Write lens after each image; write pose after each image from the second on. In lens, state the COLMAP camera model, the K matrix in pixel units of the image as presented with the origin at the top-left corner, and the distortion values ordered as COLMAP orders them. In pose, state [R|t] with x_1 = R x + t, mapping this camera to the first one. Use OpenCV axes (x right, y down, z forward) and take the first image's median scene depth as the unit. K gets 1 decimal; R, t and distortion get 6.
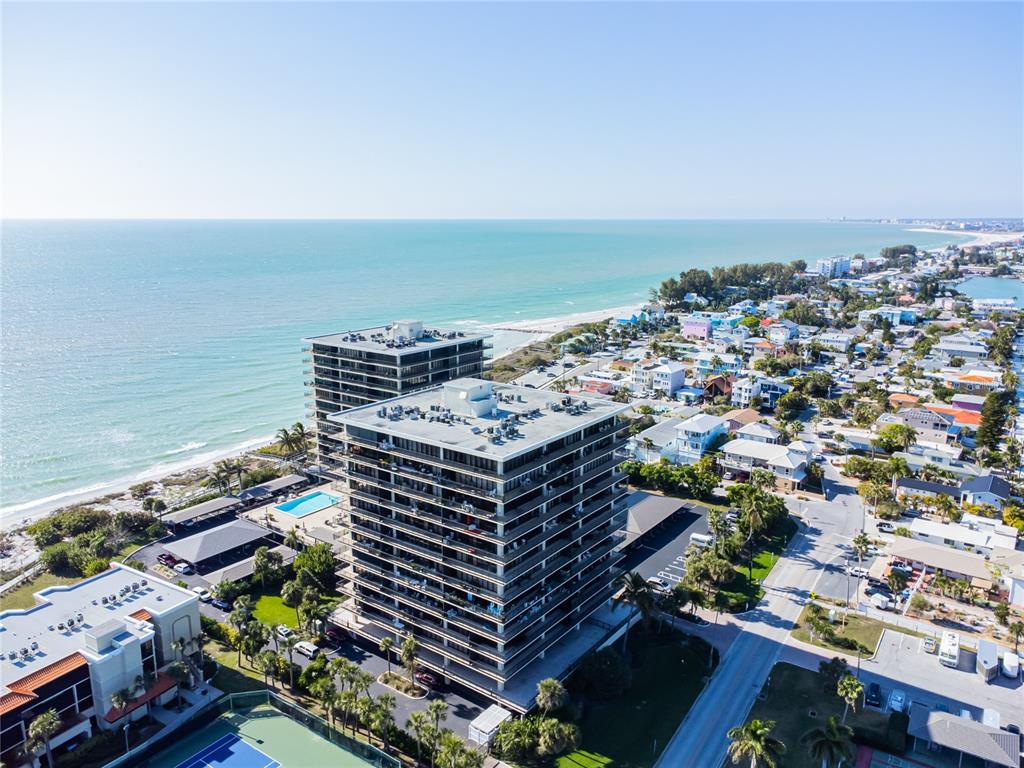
lens RADIAL K [[733.7, 0, 512.0], [0, 733.7, 384.0], [0, 0, 1]] dist [0.007994, 0.002189]
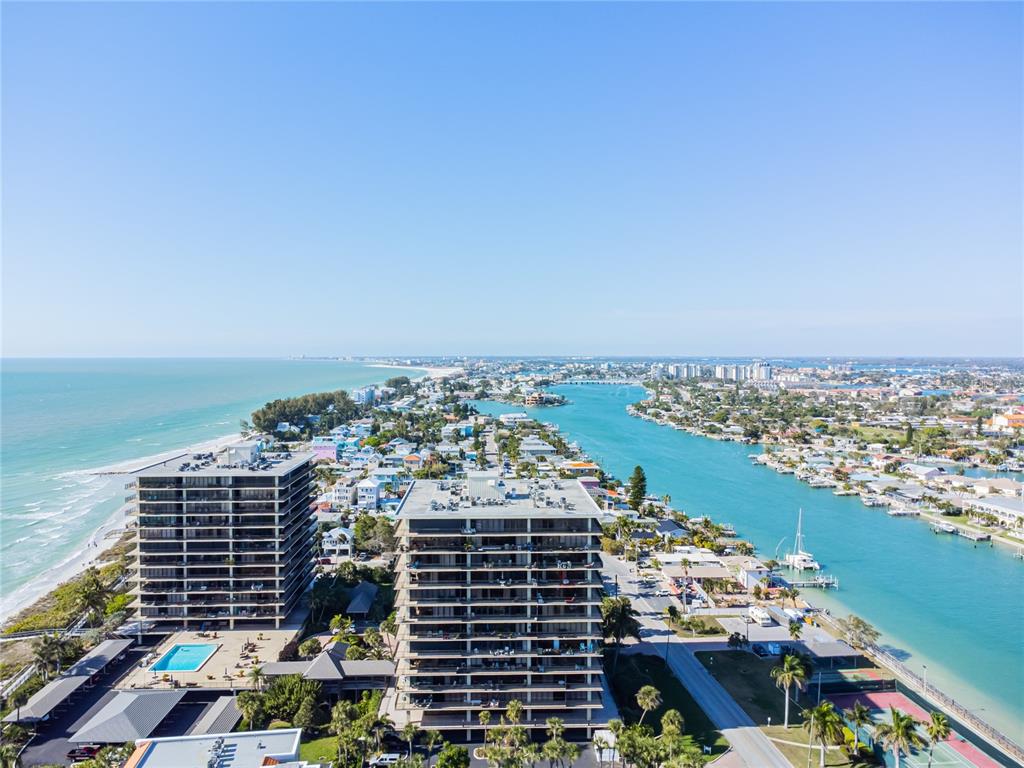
lens RADIAL K [[736.1, 0, 505.8], [0, 736.1, 378.6], [0, 0, 1]] dist [0.017138, -0.001339]
pose [[0.786304, -0.020827, 0.617489, -0.470618], [0.137502, 0.980266, -0.142030, 0.015065], [-0.602345, 0.196584, 0.773650, 0.027101]]
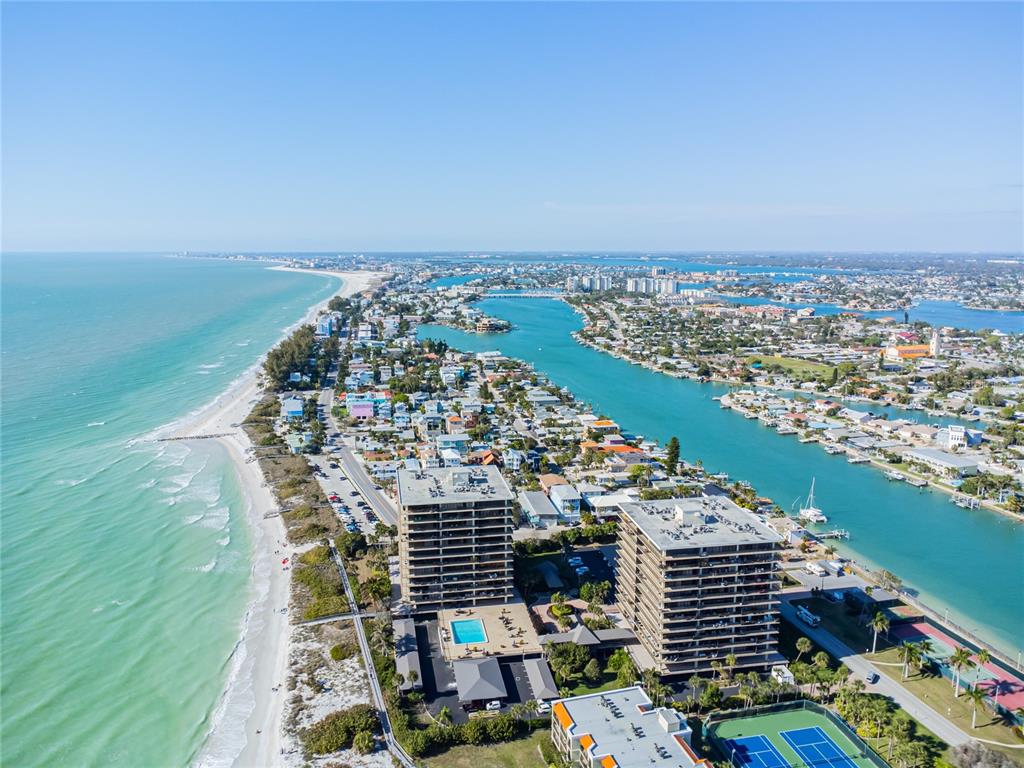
lens RADIAL K [[702.6, 0, 513.0], [0, 702.6, 401.0], [0, 0, 1]] dist [0.015388, 0.001514]
pose [[0.693515, -0.146020, 0.705490, -0.930825], [0.163149, 0.985637, 0.043625, -0.243155], [-0.701726, 0.084845, 0.707376, 0.056488]]
